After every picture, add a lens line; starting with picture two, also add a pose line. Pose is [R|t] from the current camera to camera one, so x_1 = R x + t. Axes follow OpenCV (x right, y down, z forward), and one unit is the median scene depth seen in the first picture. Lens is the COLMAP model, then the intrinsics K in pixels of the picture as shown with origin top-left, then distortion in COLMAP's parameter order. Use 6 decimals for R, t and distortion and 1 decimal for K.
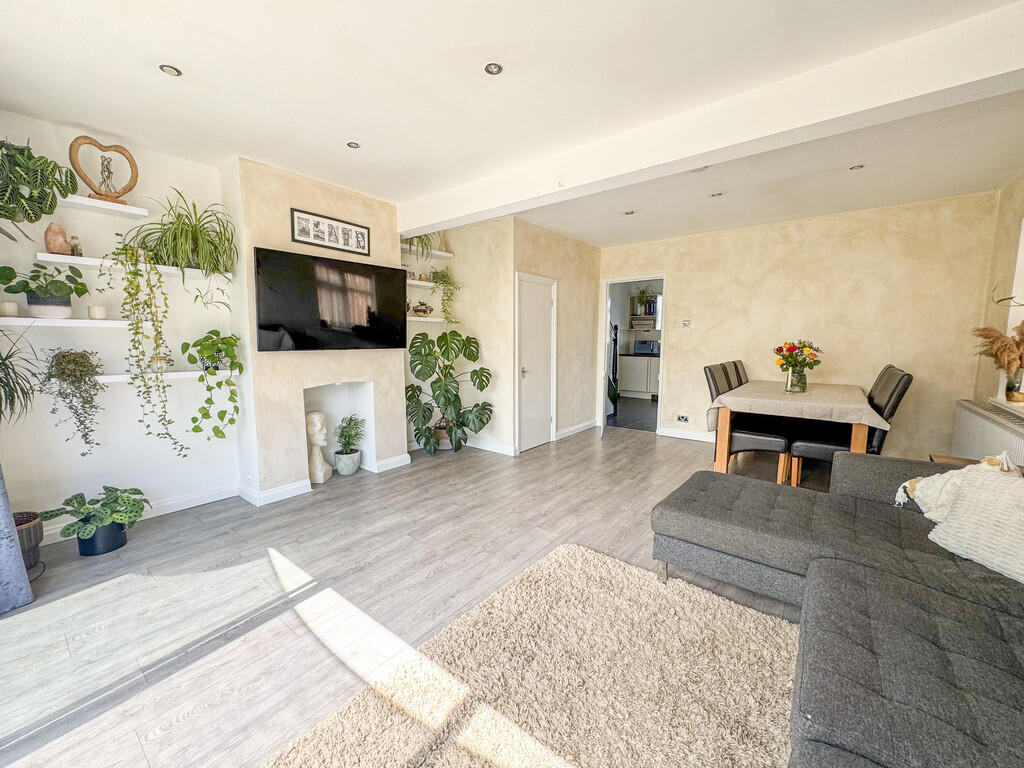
lens RADIAL K [[416.7, 0, 511.8], [0, 416.7, 385.1], [0, 0, 1]] dist [-0.001211, -0.000629]
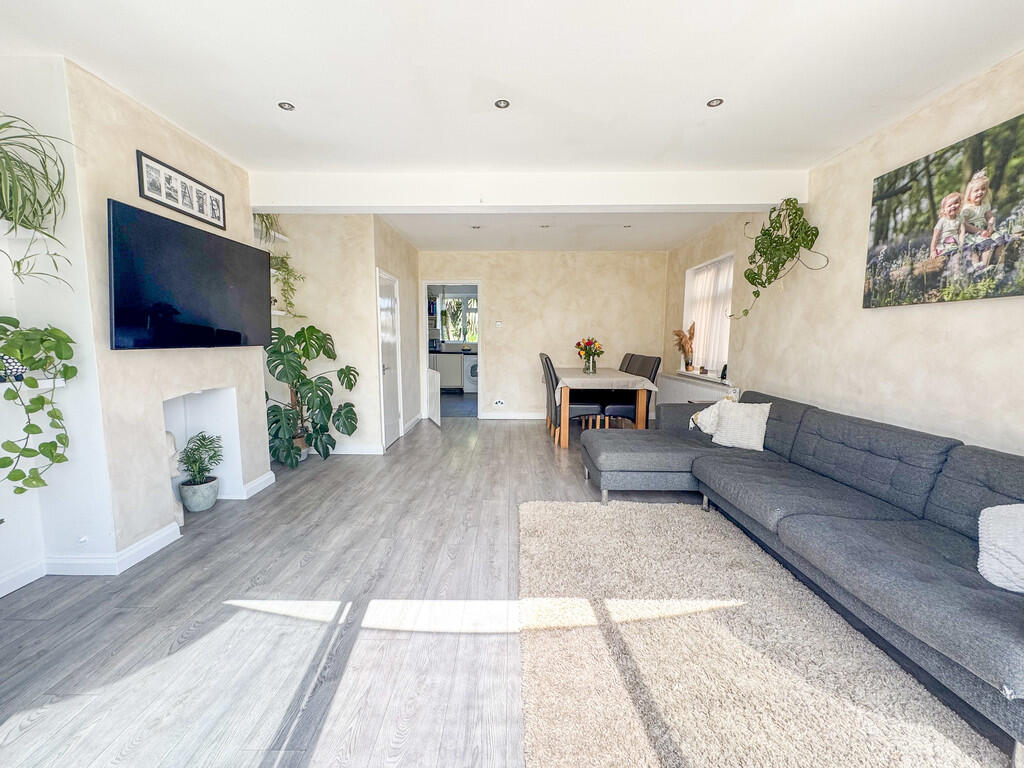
lens RADIAL K [[416.7, 0, 514.2], [0, 416.7, 385.4], [0, 0, 1]] dist [-0.001211, -0.000629]
pose [[0.782619, -0.068457, 0.618726, -0.434866], [0.066980, 0.997425, 0.025635, 0.003876], [-0.618887, 0.021380, 0.785189, 0.037745]]
